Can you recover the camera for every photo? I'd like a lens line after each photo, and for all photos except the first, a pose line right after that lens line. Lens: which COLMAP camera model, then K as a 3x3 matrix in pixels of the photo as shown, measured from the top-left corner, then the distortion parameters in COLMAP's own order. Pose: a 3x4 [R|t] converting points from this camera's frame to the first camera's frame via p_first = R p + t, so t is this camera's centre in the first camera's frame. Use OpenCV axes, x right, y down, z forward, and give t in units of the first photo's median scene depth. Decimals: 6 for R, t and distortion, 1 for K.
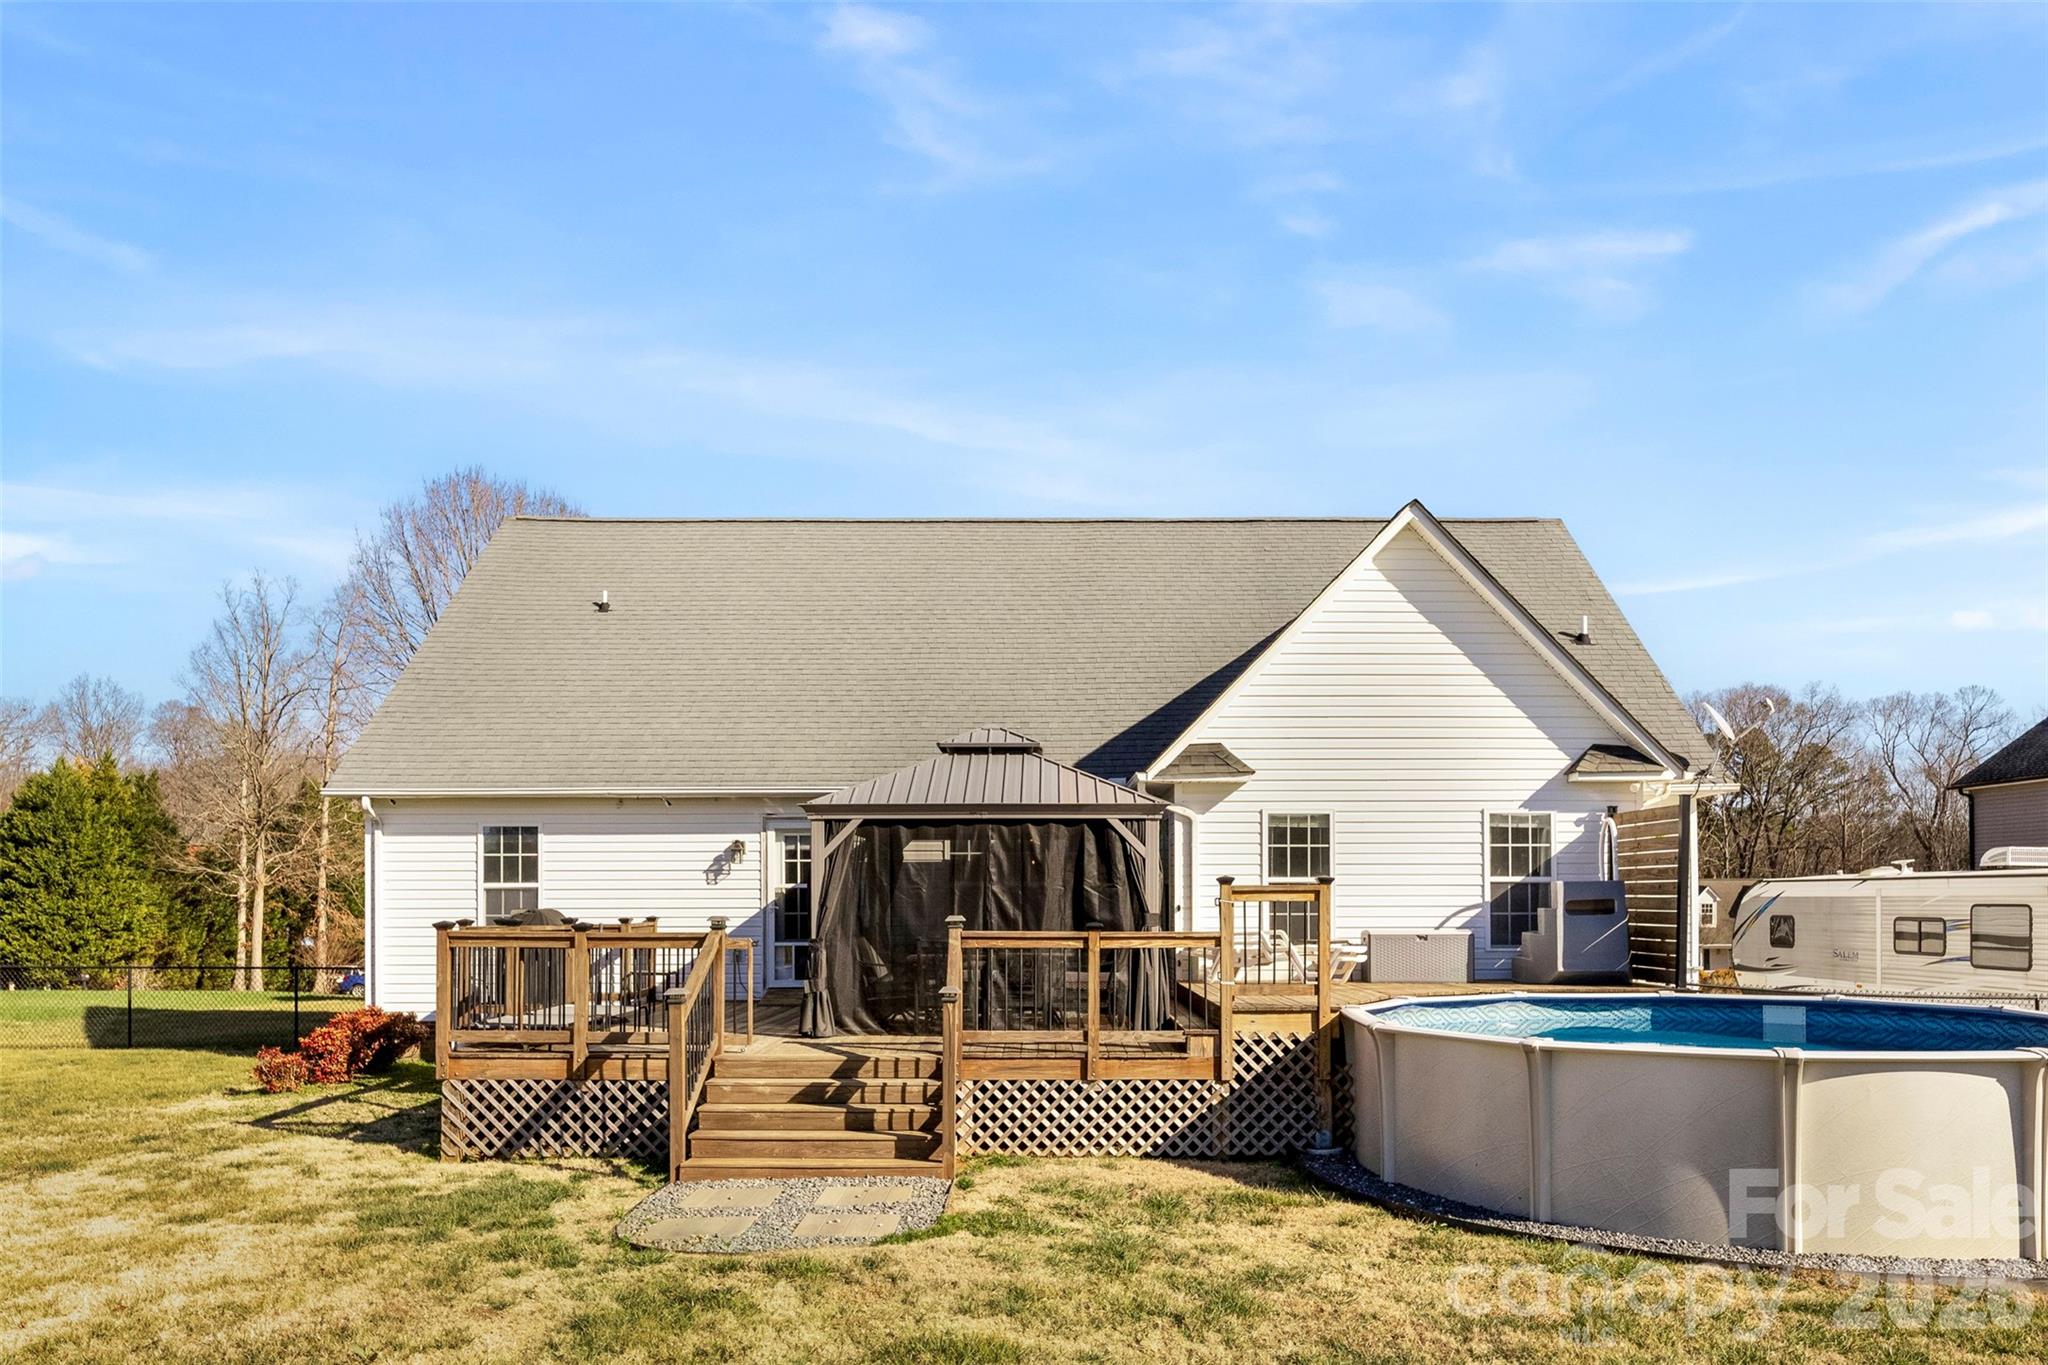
lens RADIAL K [[1405.8, 0, 1024.1], [0, 1405.8, 679.8], [0, 0, 1]] dist [-0.005640, -0.001955]
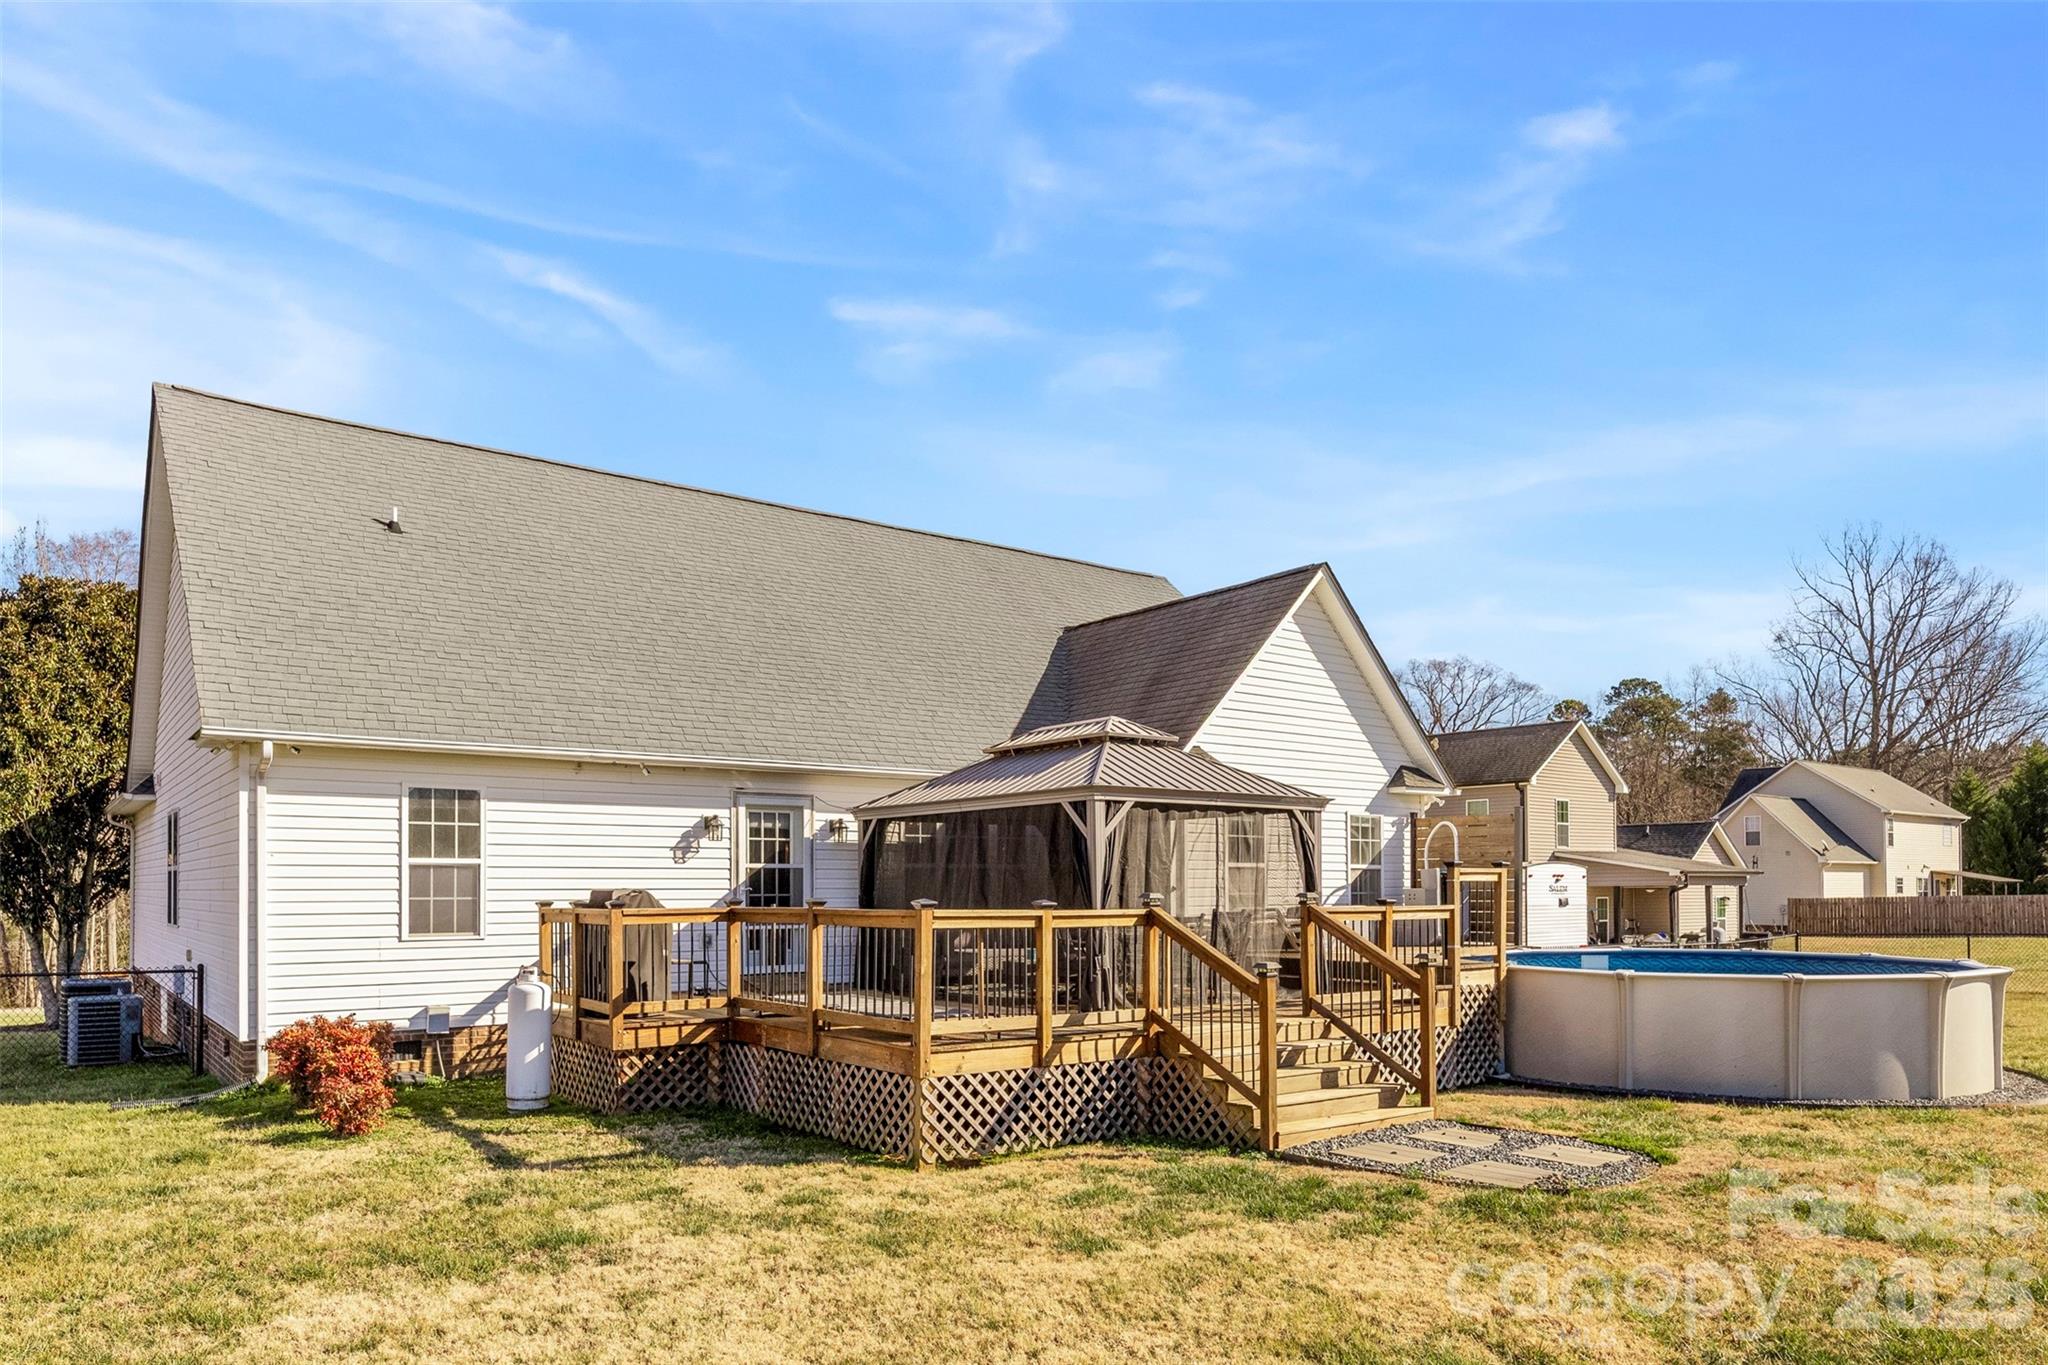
lens RADIAL K [[1312.7, 0, 1024.0], [0, 1312.7, 686.6], [0, 0, 1]] dist [-0.004189, 0.000179]
pose [[0.803716, 0.091521, 0.587933, -0.863447], [-0.093033, 0.995276, -0.027753, 0.055523], [-0.587696, -0.032392, 0.808434, 0.298546]]
